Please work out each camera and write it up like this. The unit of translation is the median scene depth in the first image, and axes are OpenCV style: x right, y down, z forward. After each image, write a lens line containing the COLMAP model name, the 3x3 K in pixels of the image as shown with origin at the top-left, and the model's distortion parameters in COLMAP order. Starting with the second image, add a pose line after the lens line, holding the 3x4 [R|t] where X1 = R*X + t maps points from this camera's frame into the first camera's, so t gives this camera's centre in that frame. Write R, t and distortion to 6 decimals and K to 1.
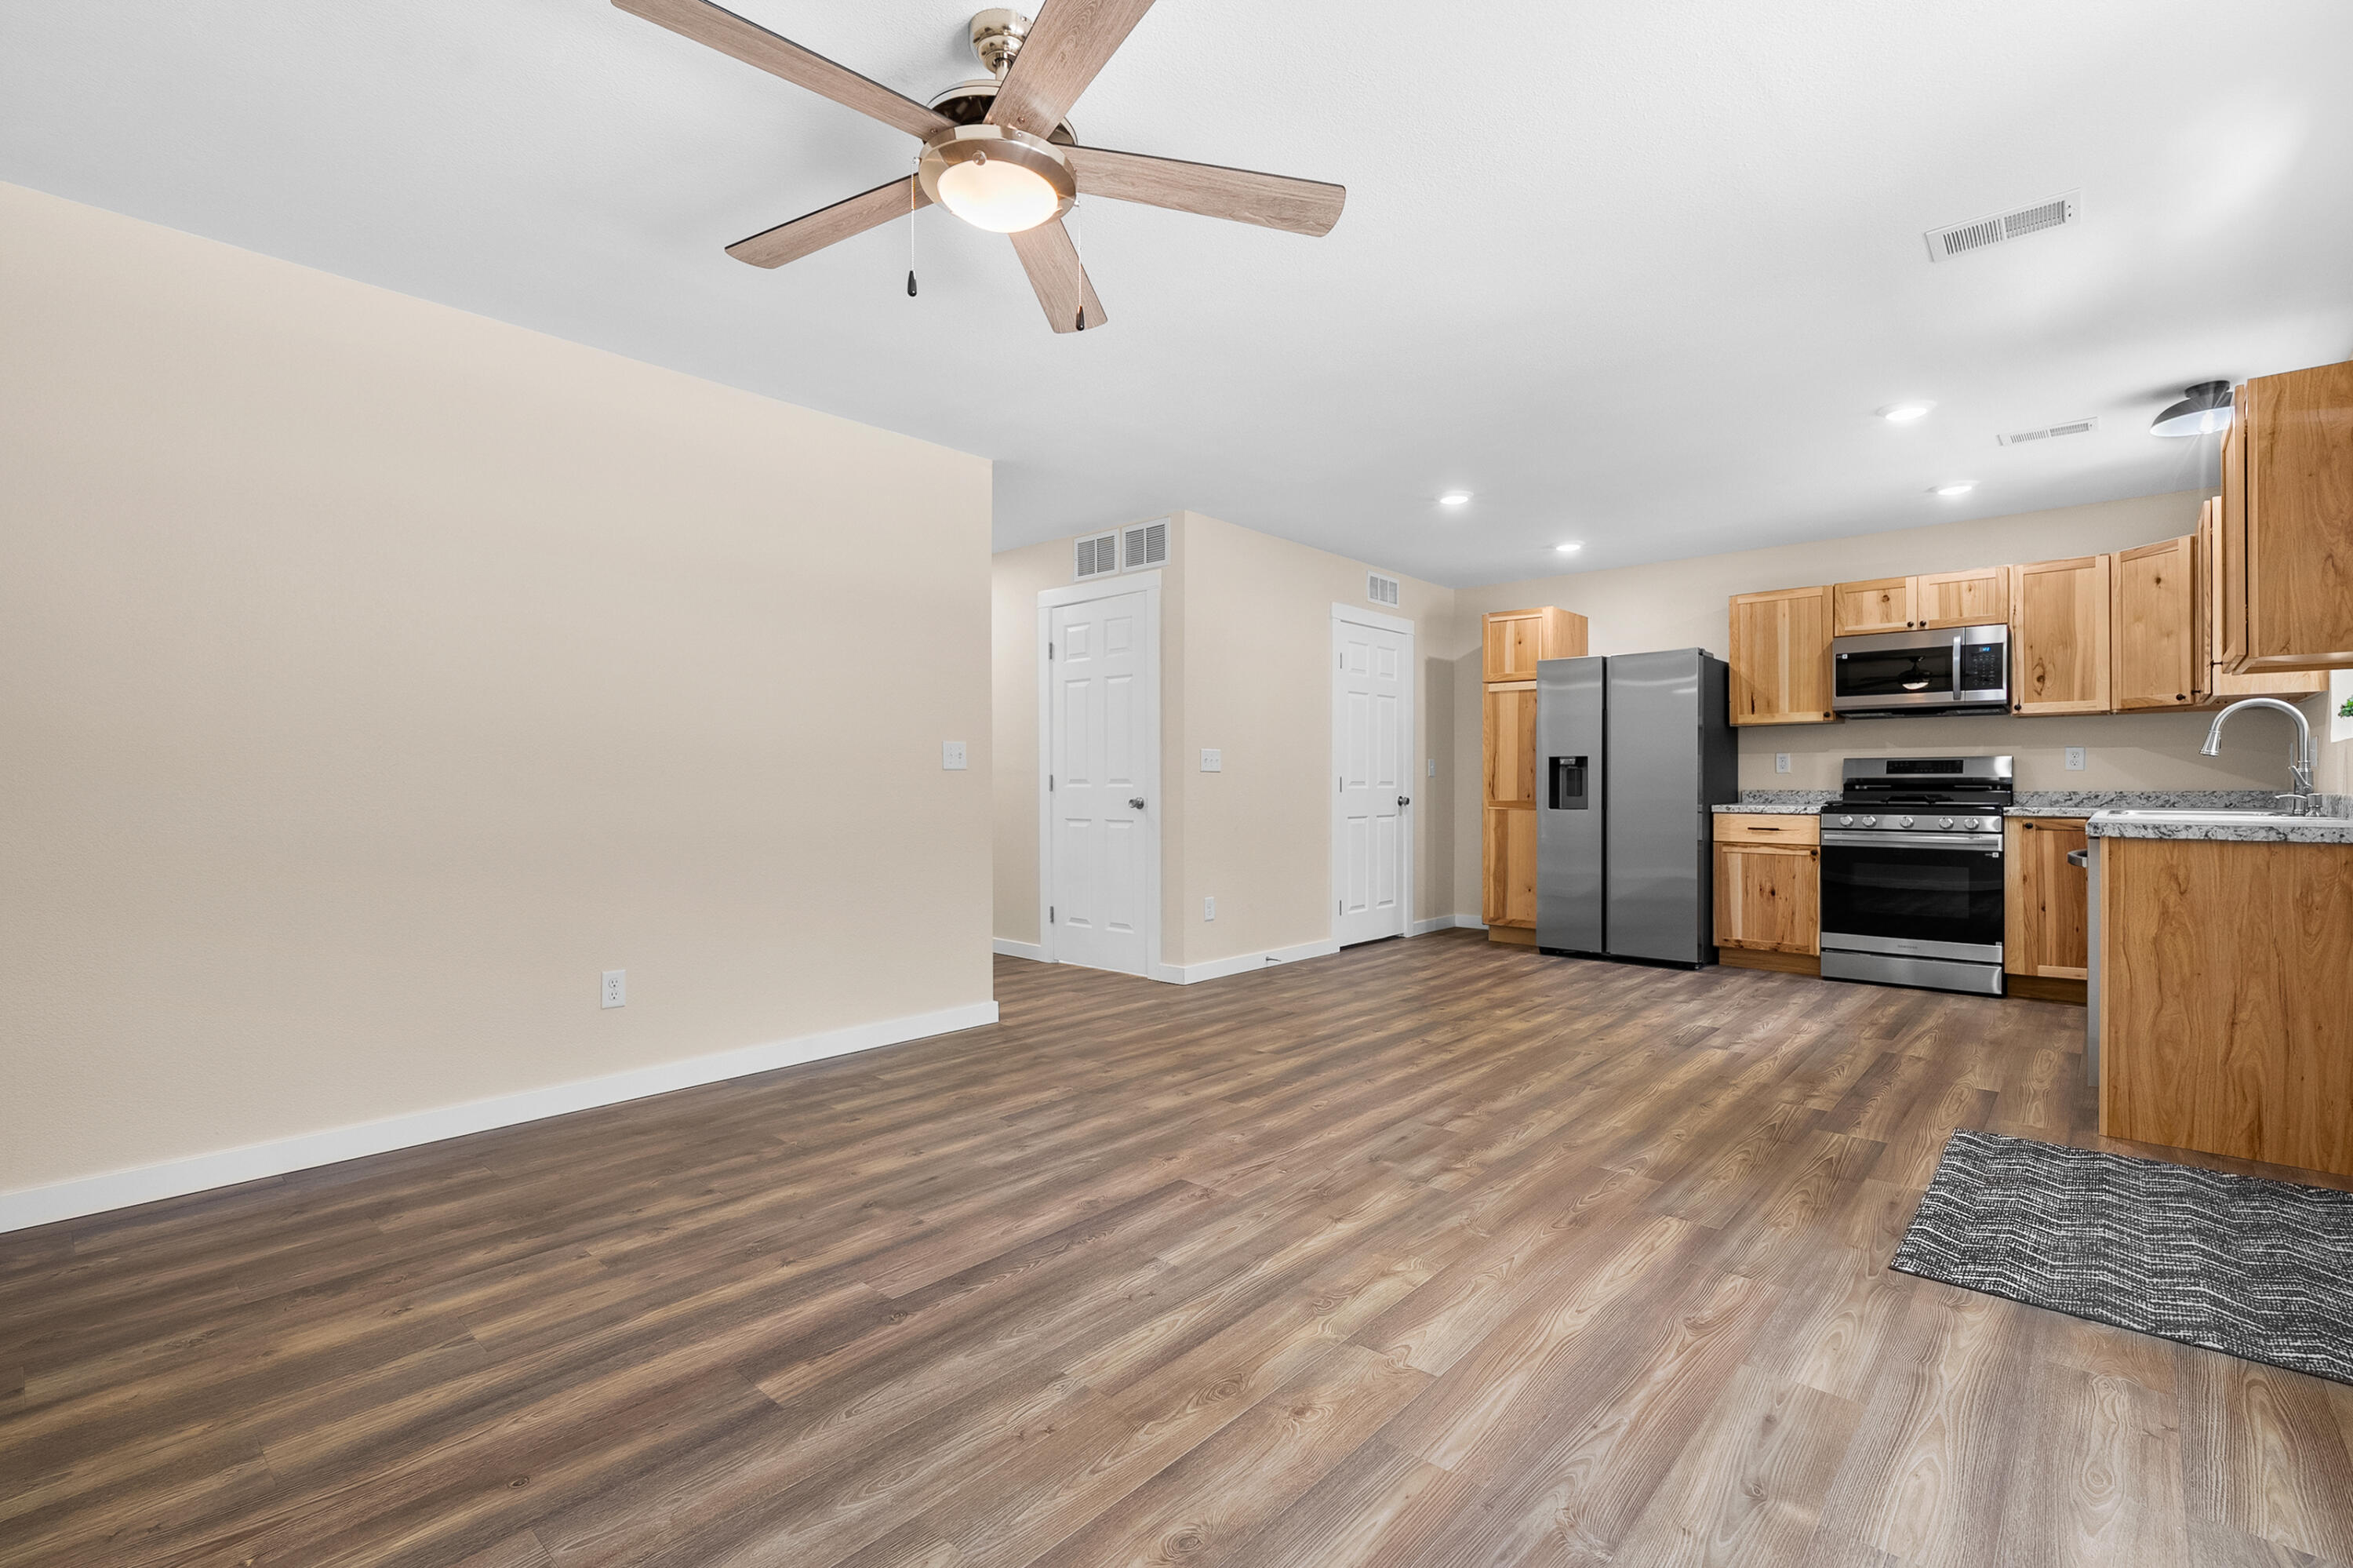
lens RADIAL K [[1076.5, 0, 1172.4], [0, 1076.5, 784.4], [0, 0, 1]] dist [-0.008441, 0.000055]
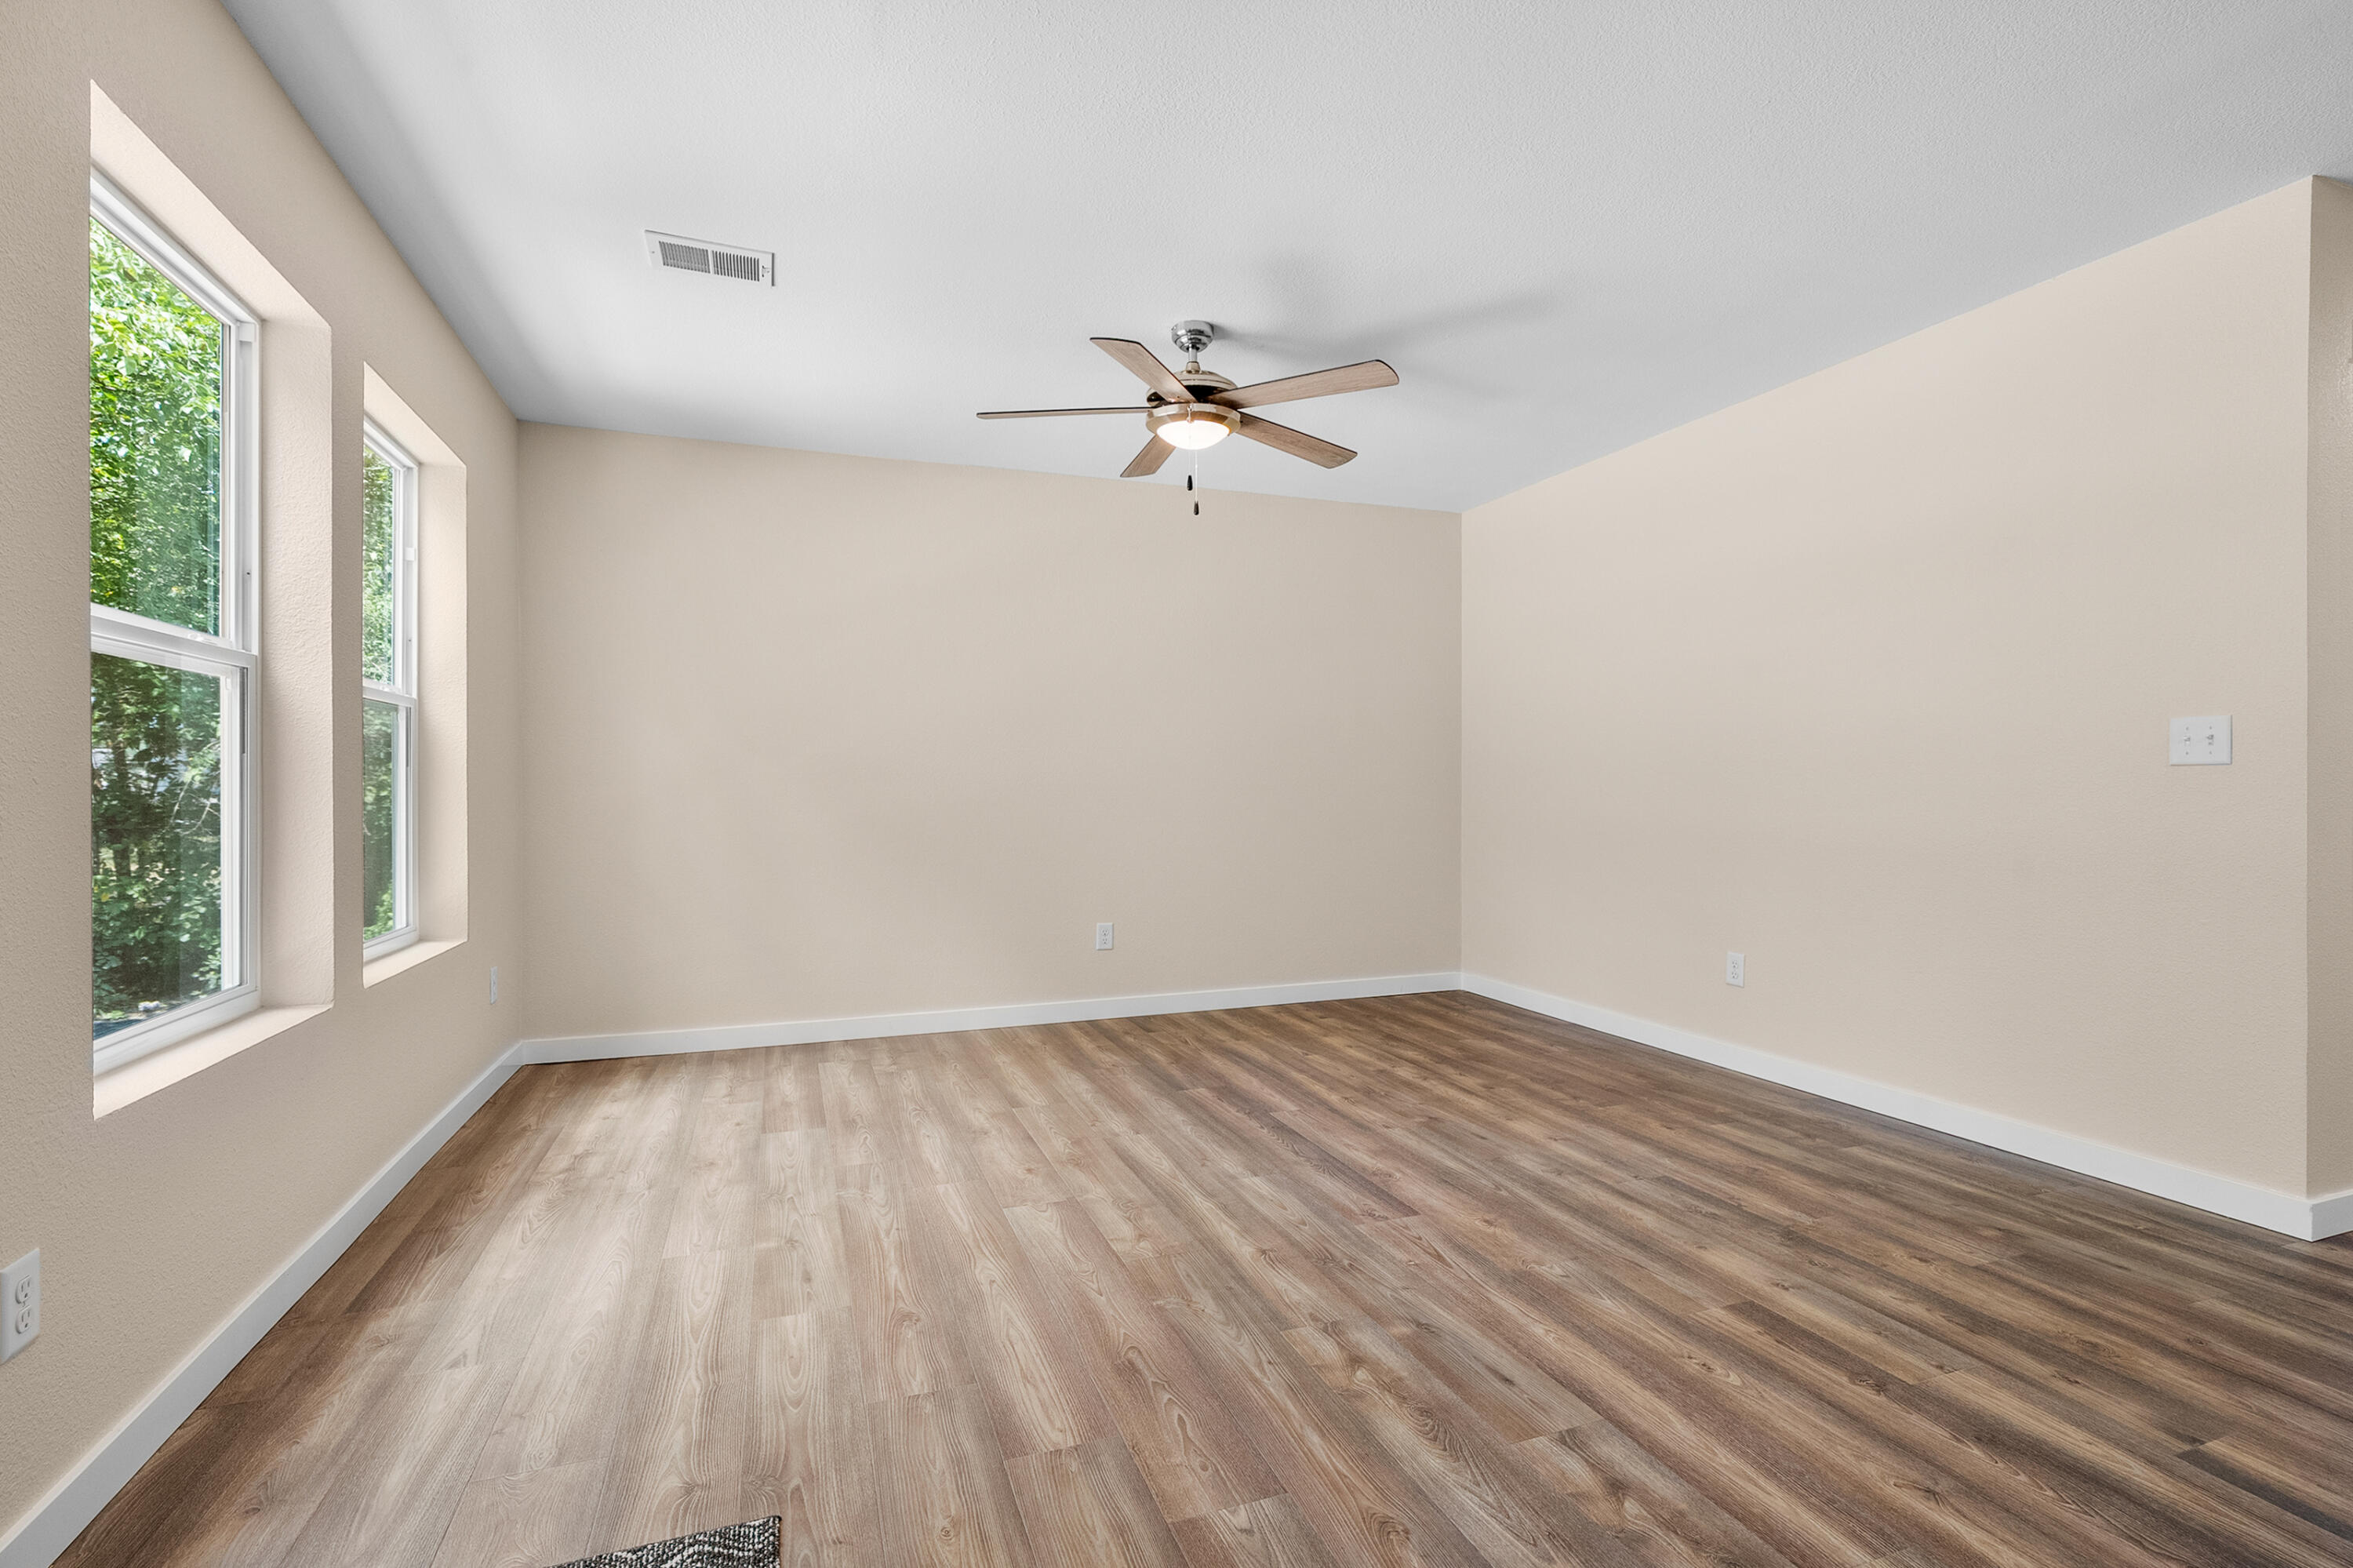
lens RADIAL K [[1076.5, 0, 1169.4], [0, 1076.5, 784.8], [0, 0, 1]] dist [-0.008441, 0.000055]
pose [[-0.469857, 0.004924, -0.882729, 0.782943], [0.000846, 0.999986, 0.005128, -0.009516], [0.882742, 0.001662, -0.469855, 1.044353]]
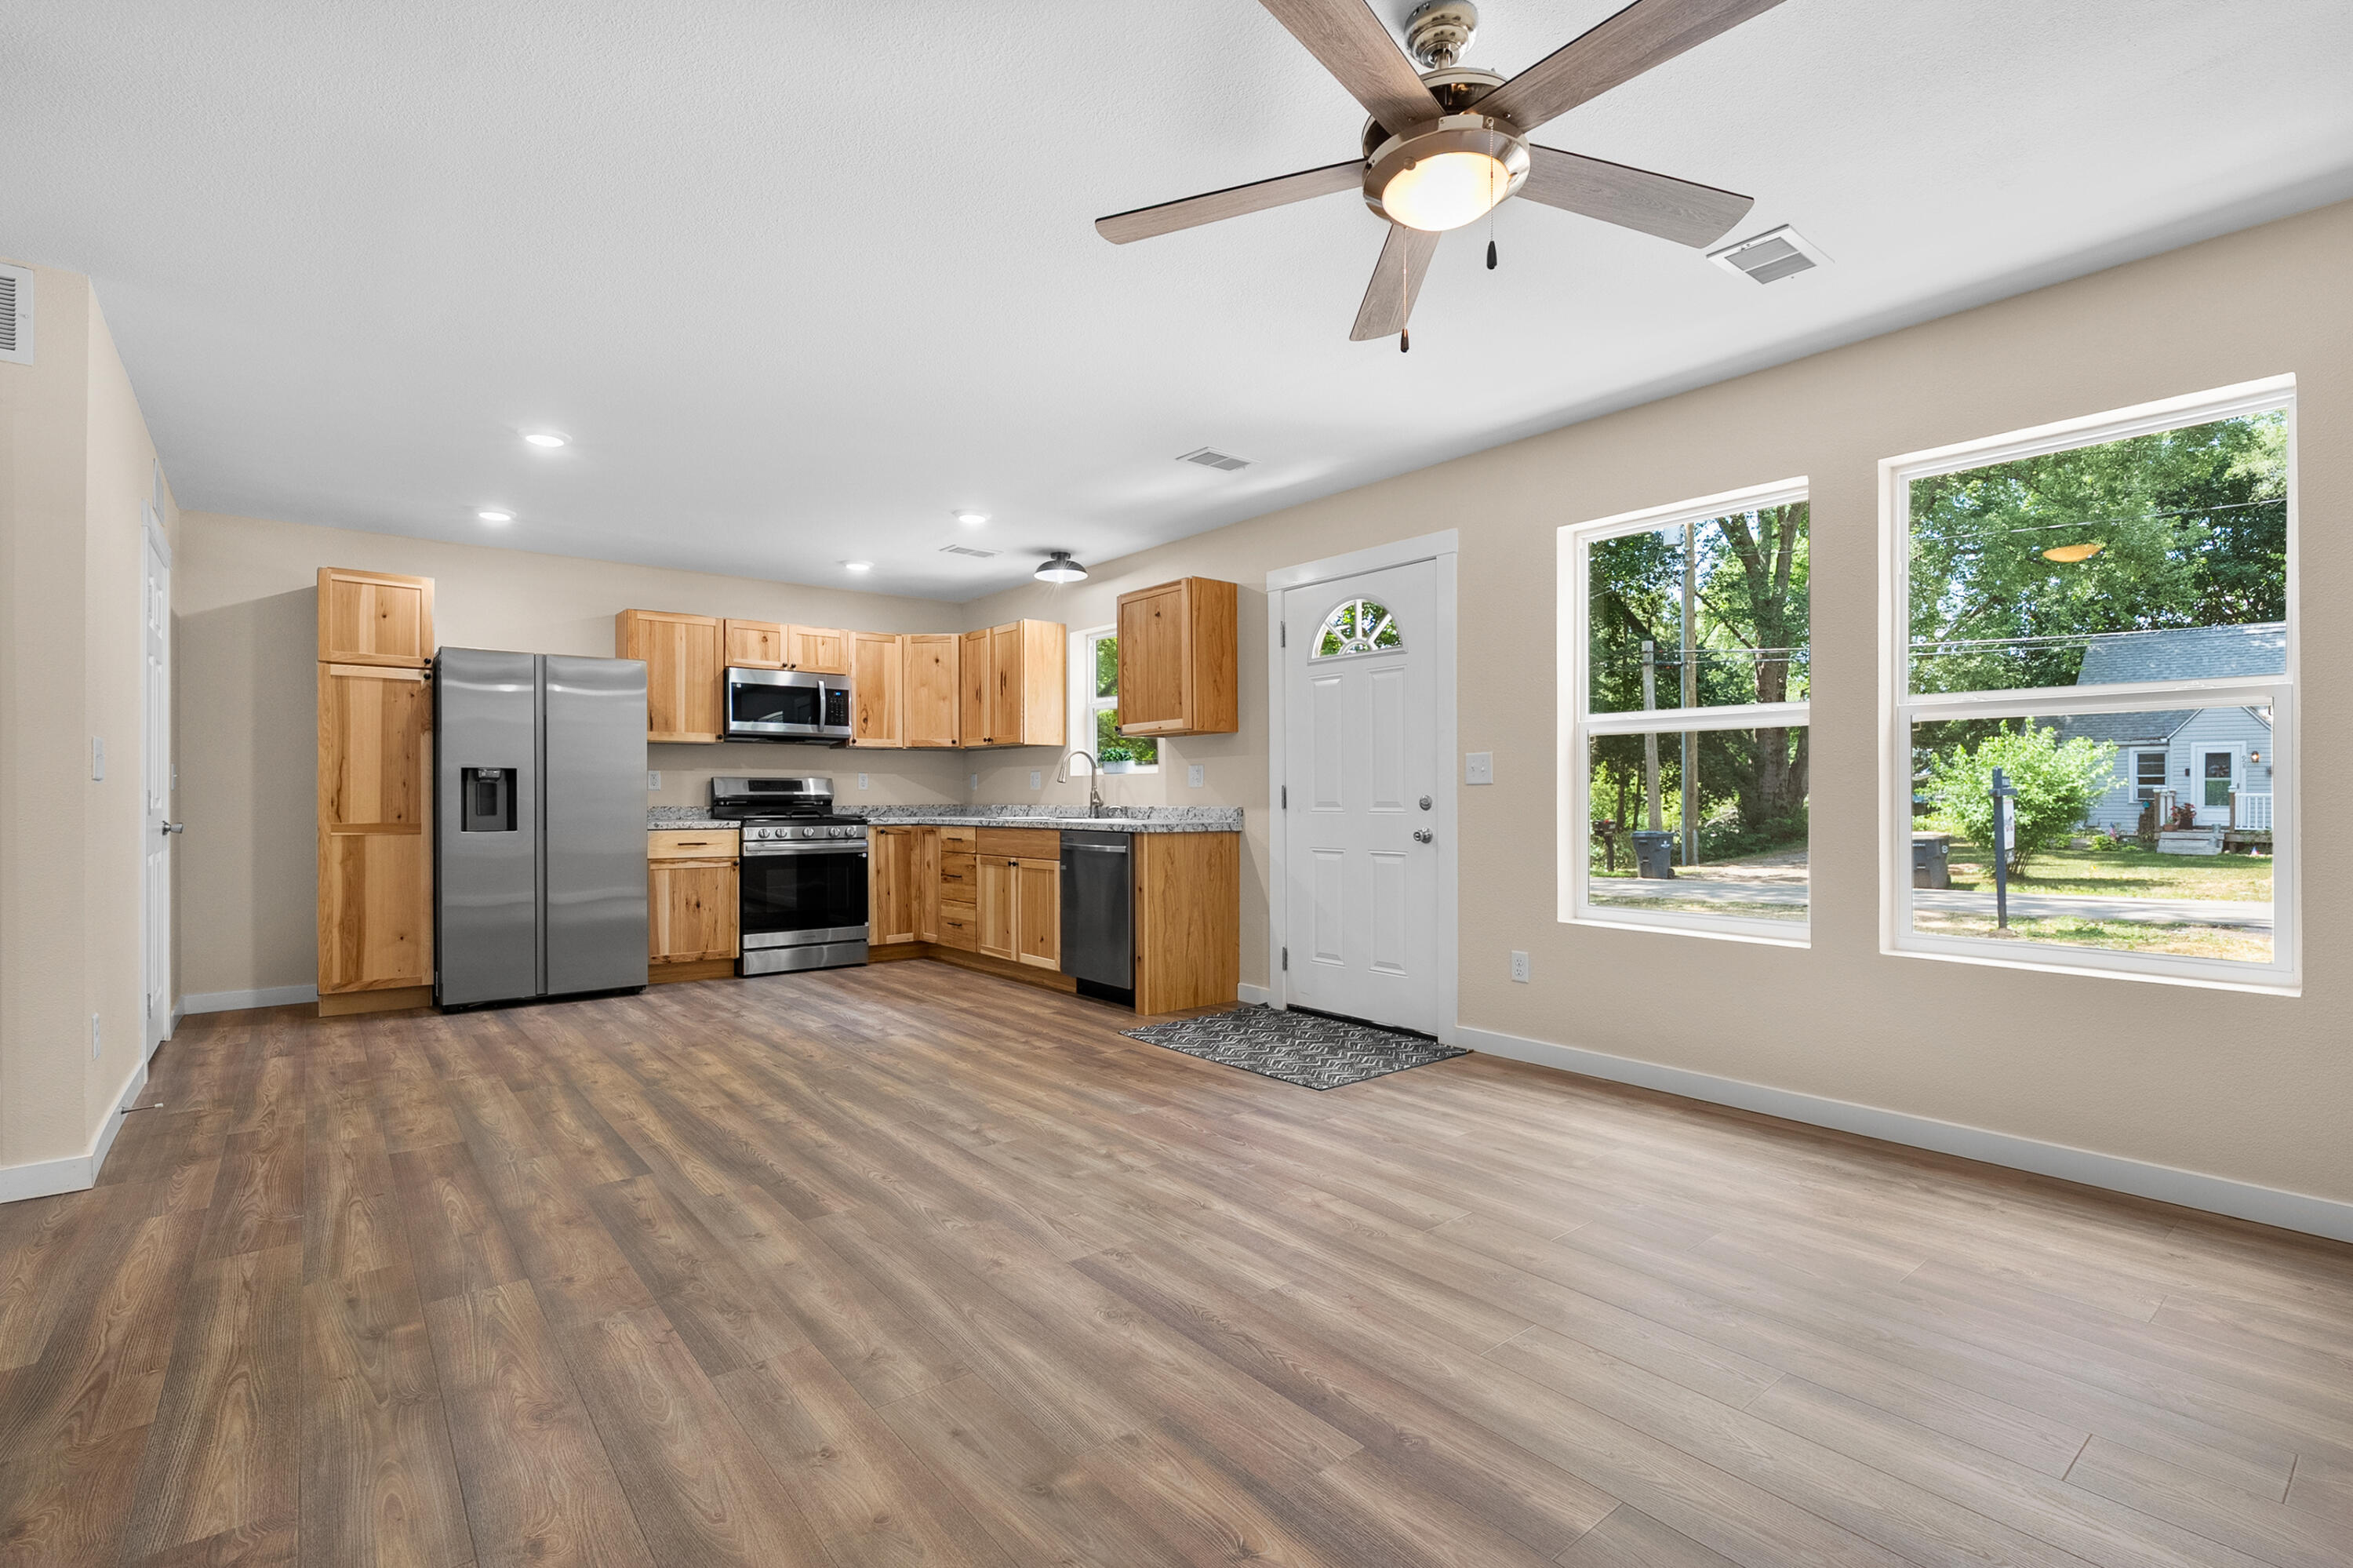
lens RADIAL K [[1076.5, 0, 1171.2], [0, 1076.5, 795.8], [0, 0, 1]] dist [-0.008441, 0.000055]
pose [[0.161631, 0.001301, 0.986850, -0.692209], [0.003698, 0.999991, -0.001924, -0.002635], [-0.986844, 0.003960, 0.161624, 0.653157]]
